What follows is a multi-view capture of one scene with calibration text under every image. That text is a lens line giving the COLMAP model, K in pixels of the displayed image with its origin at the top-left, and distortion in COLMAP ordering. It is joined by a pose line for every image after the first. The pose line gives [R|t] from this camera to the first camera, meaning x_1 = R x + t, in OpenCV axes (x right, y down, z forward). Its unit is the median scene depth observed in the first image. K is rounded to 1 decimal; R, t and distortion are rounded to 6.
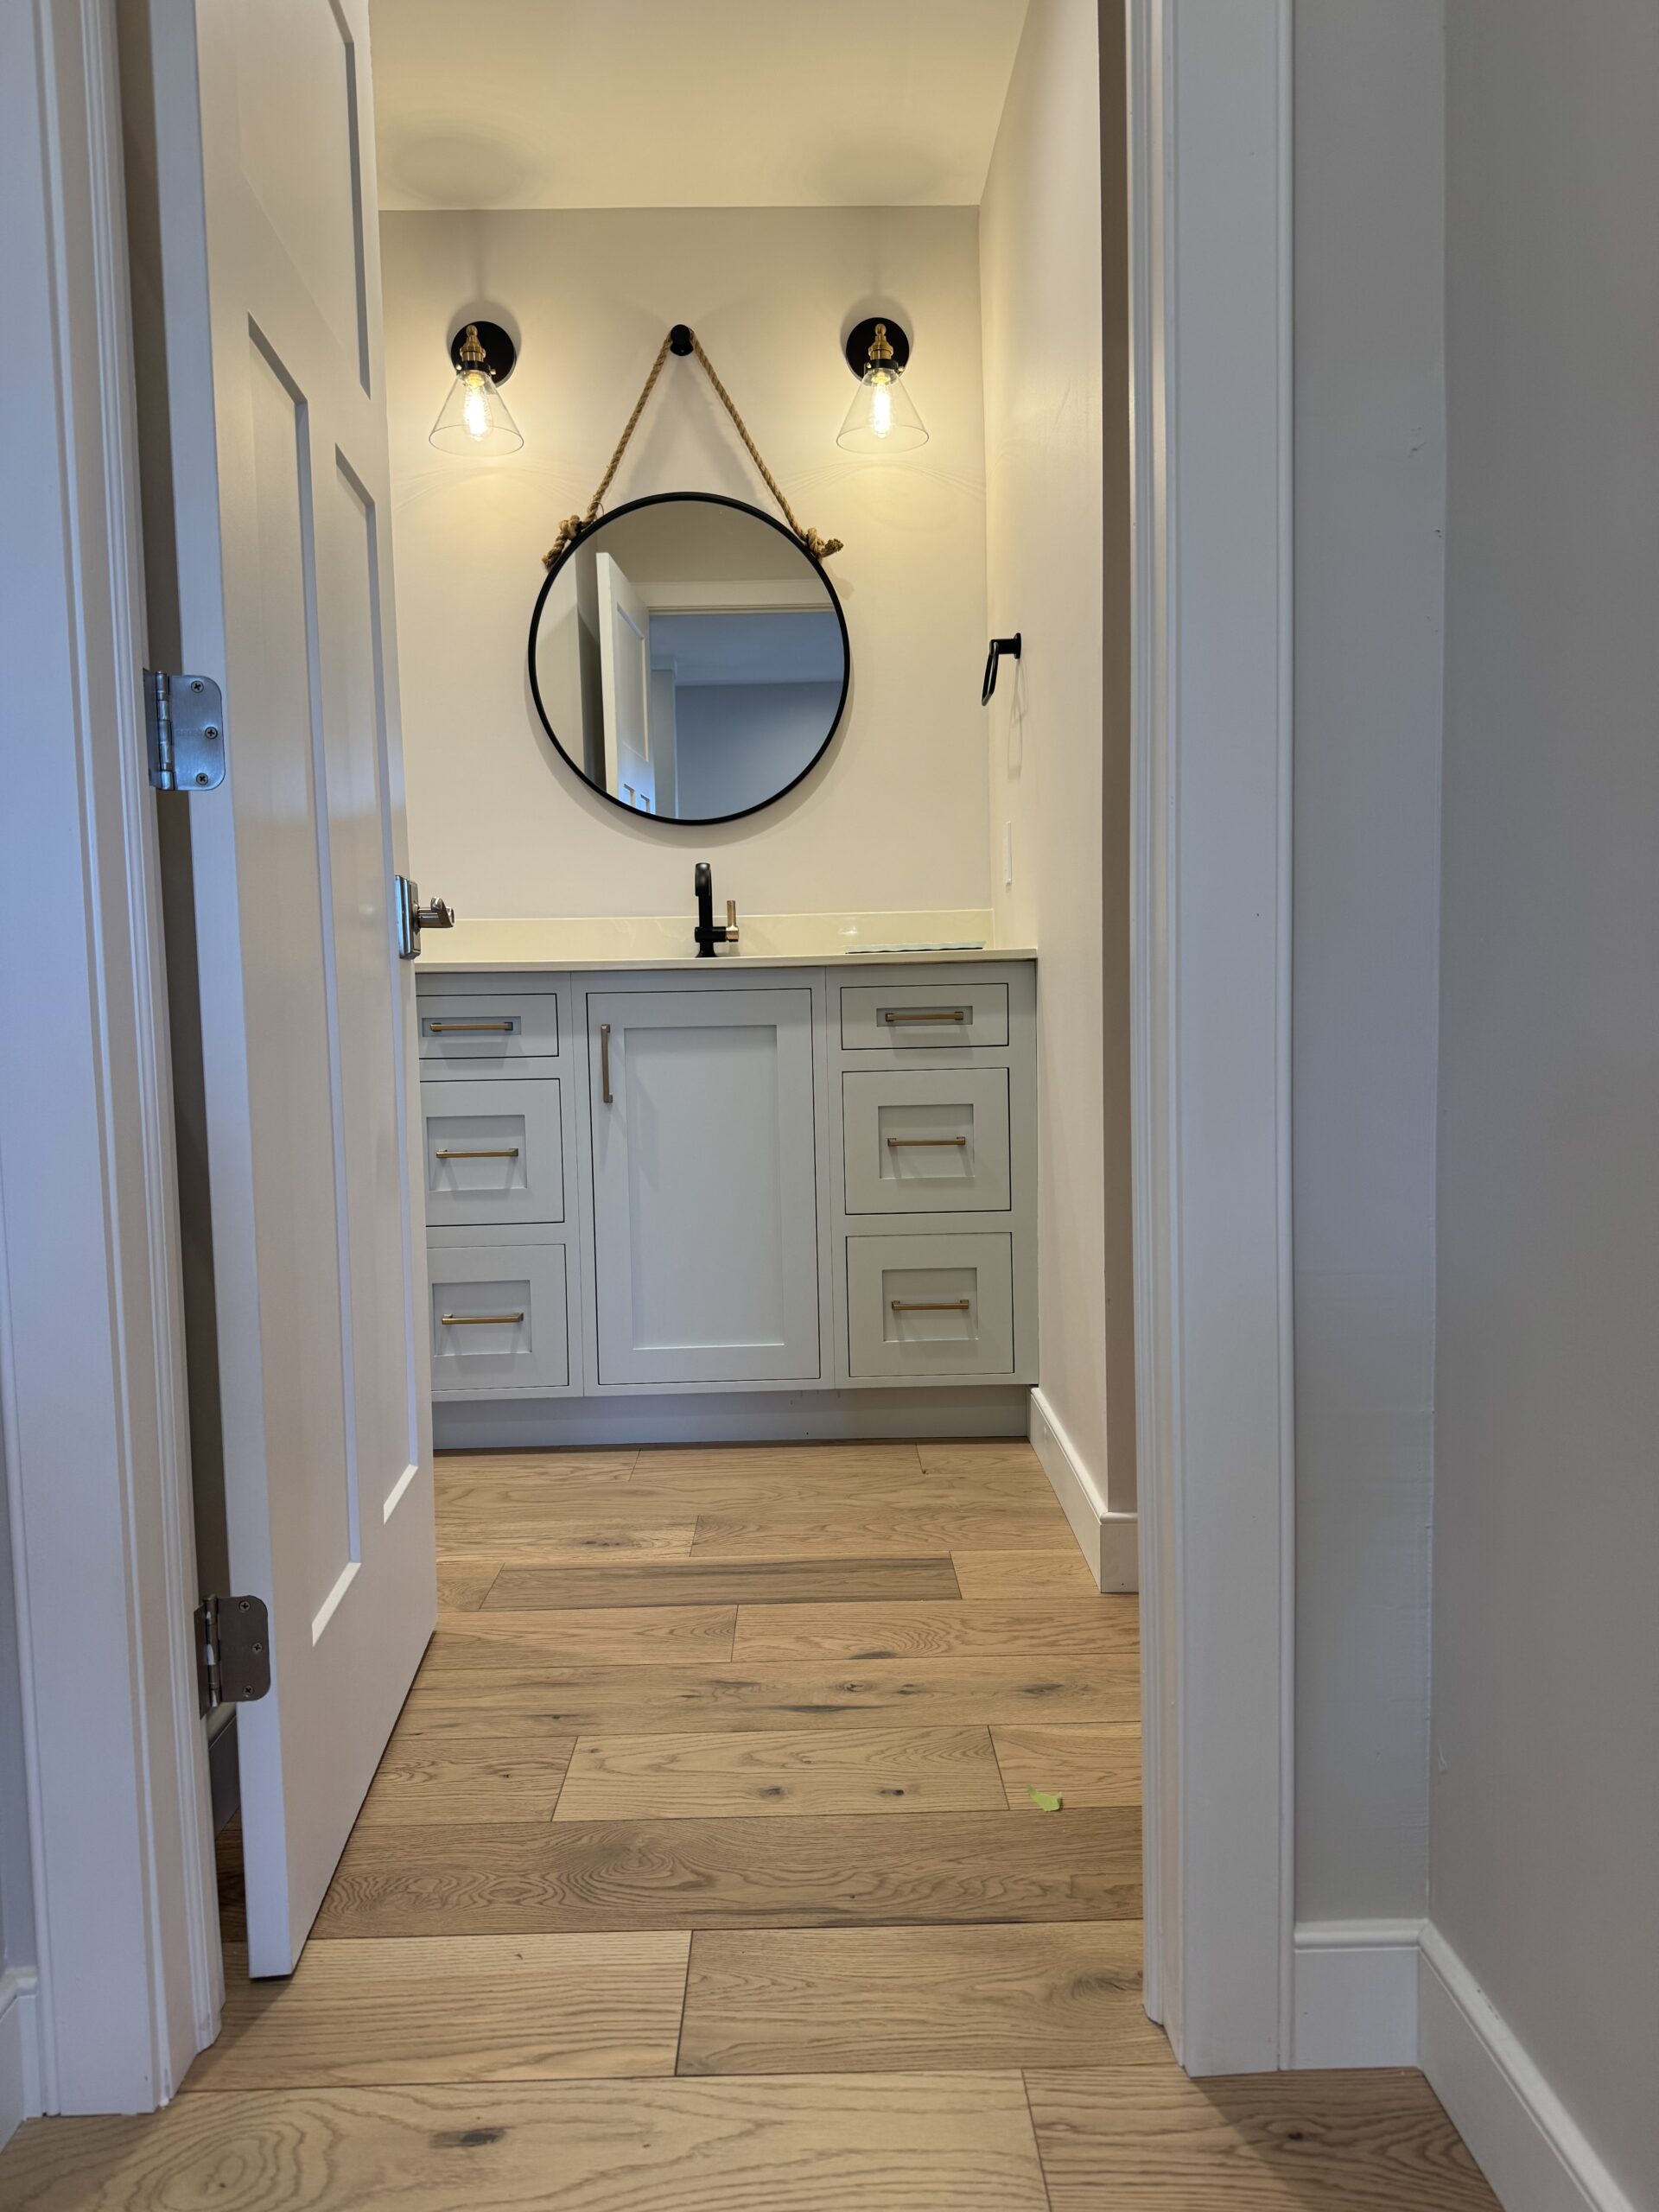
lens RADIAL K [[1547.1, 0, 911.5], [0, 1547.1, 1120.1], [0, 0, 1]] dist [0.054540, -0.055400]
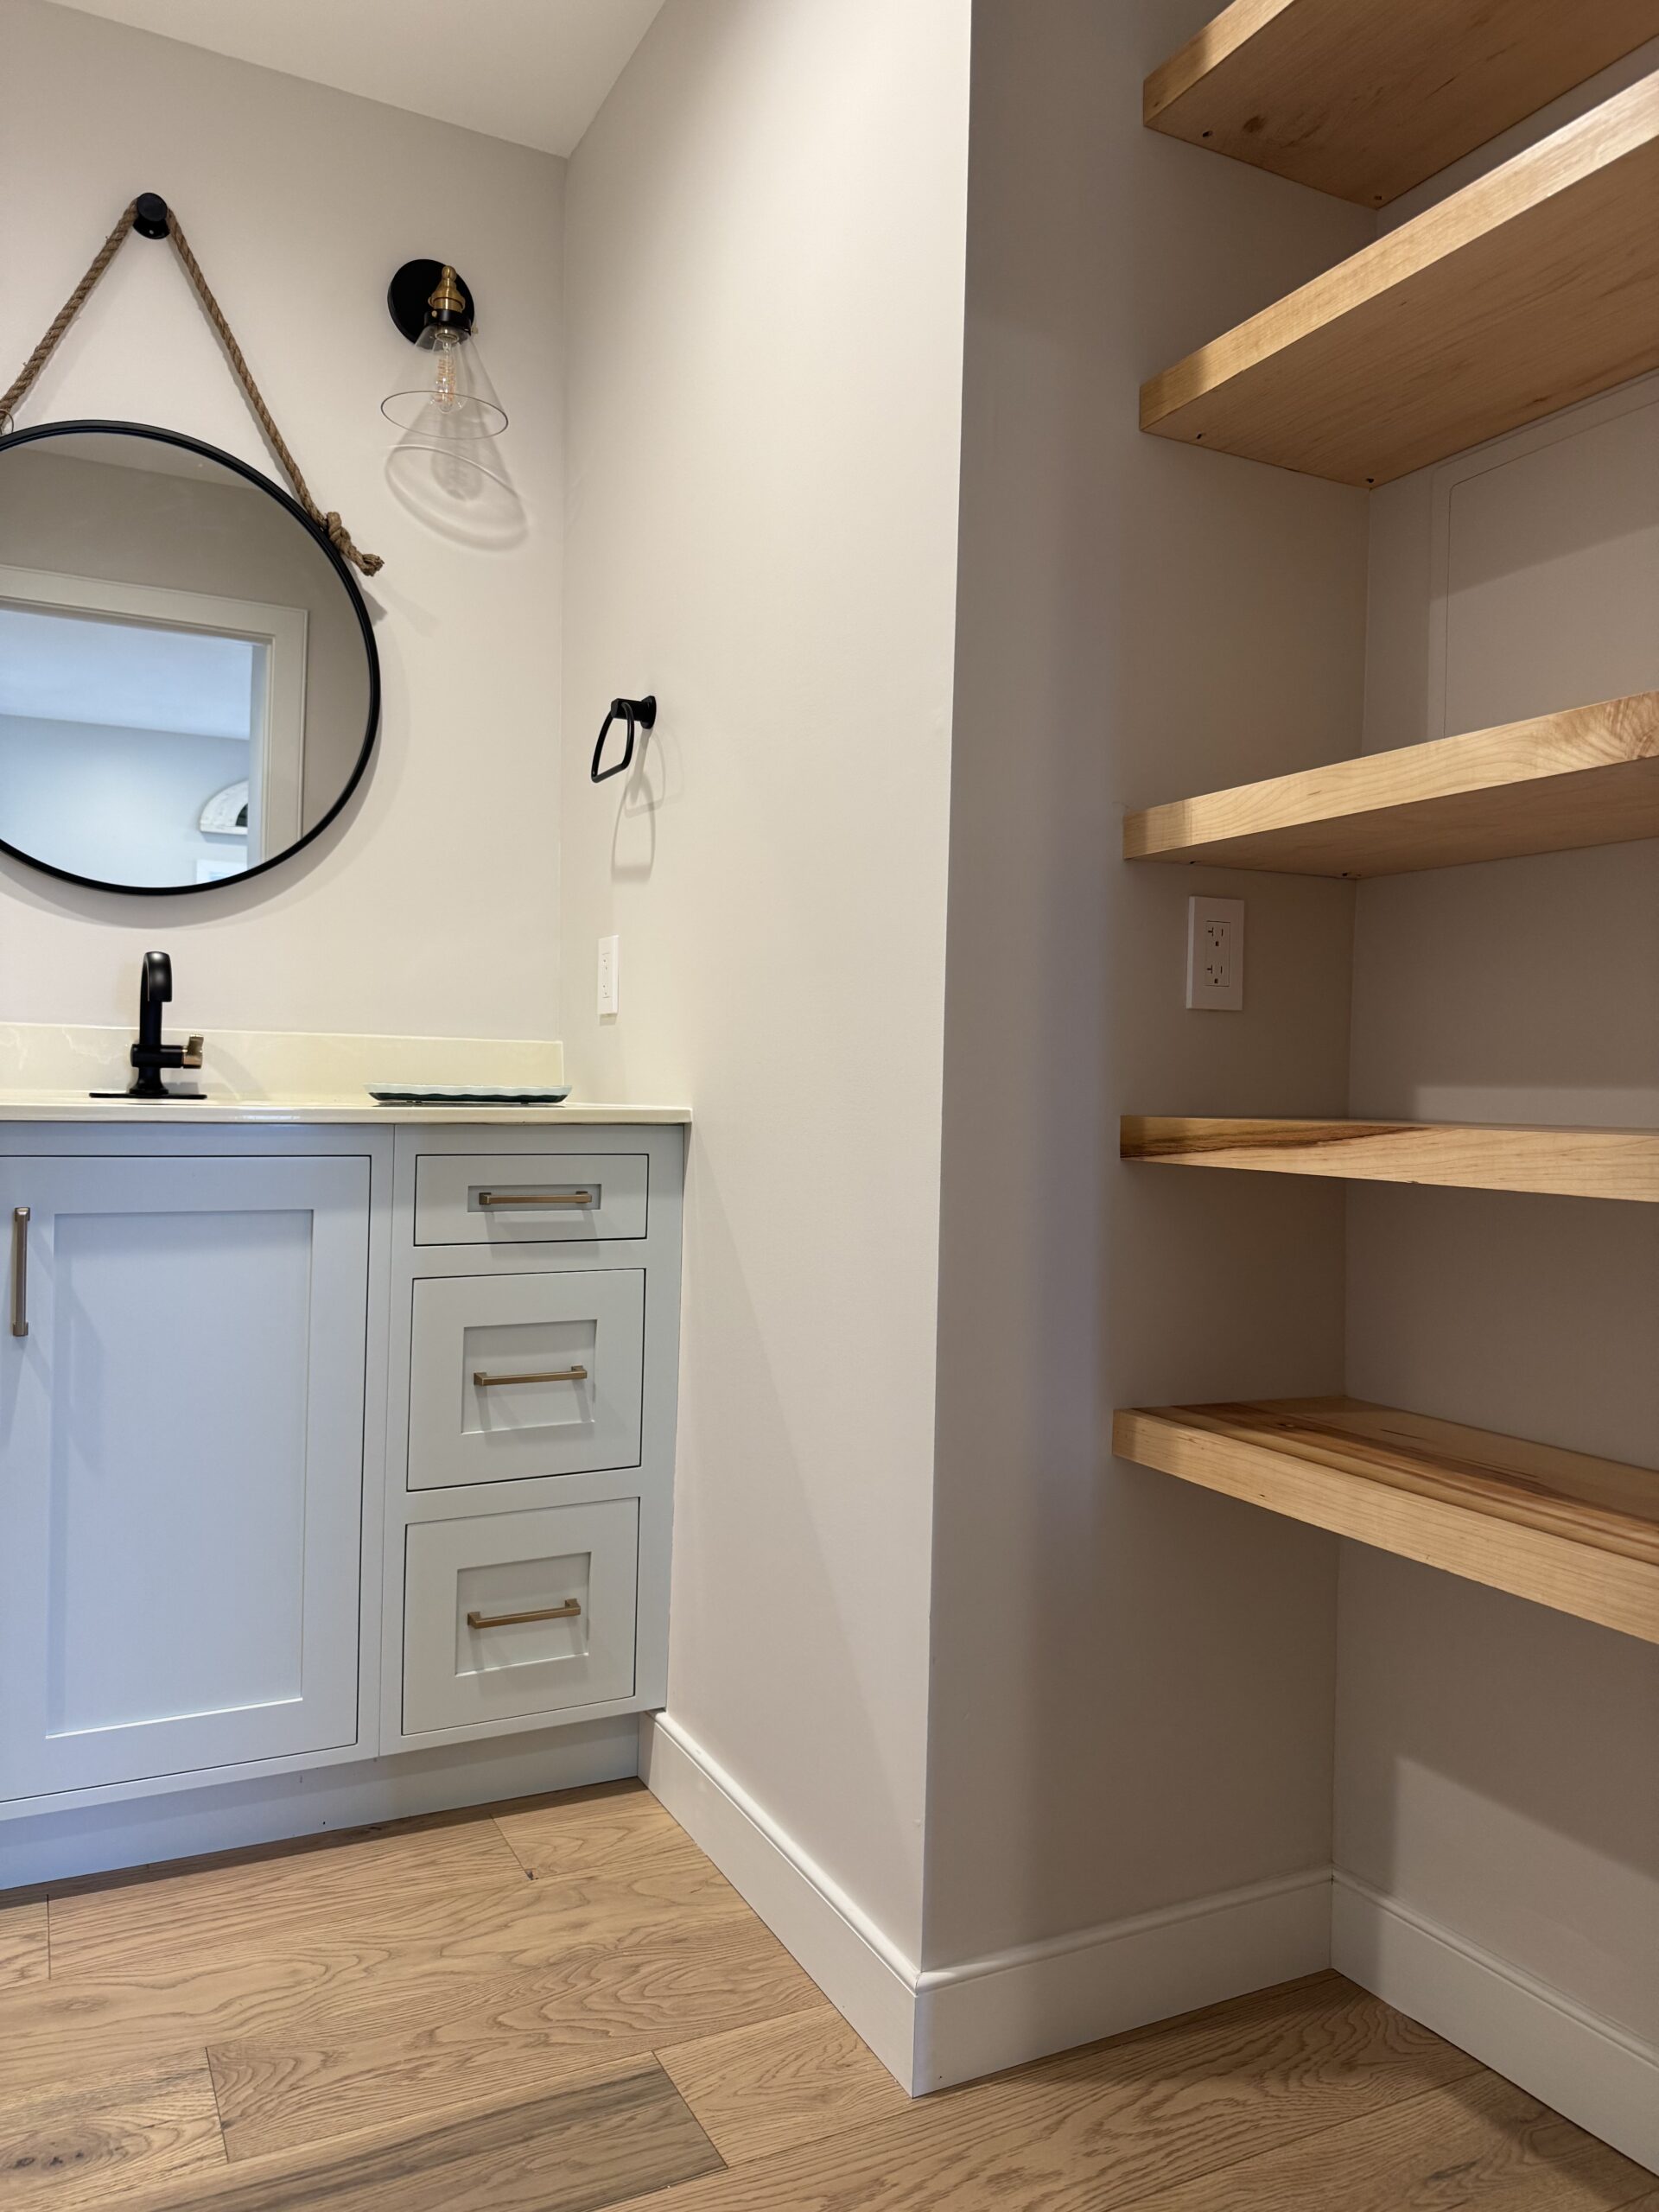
lens RADIAL K [[1547.1, 0, 837.5], [0, 1547.1, 1090.0], [0, 0, 1]] dist [0.054540, -0.055400]
pose [[0.907920, 0.038496, 0.417373, -0.164376], [-0.006962, 0.997021, -0.076814, -0.062764], [-0.419087, 0.066836, 0.905483, 0.292294]]
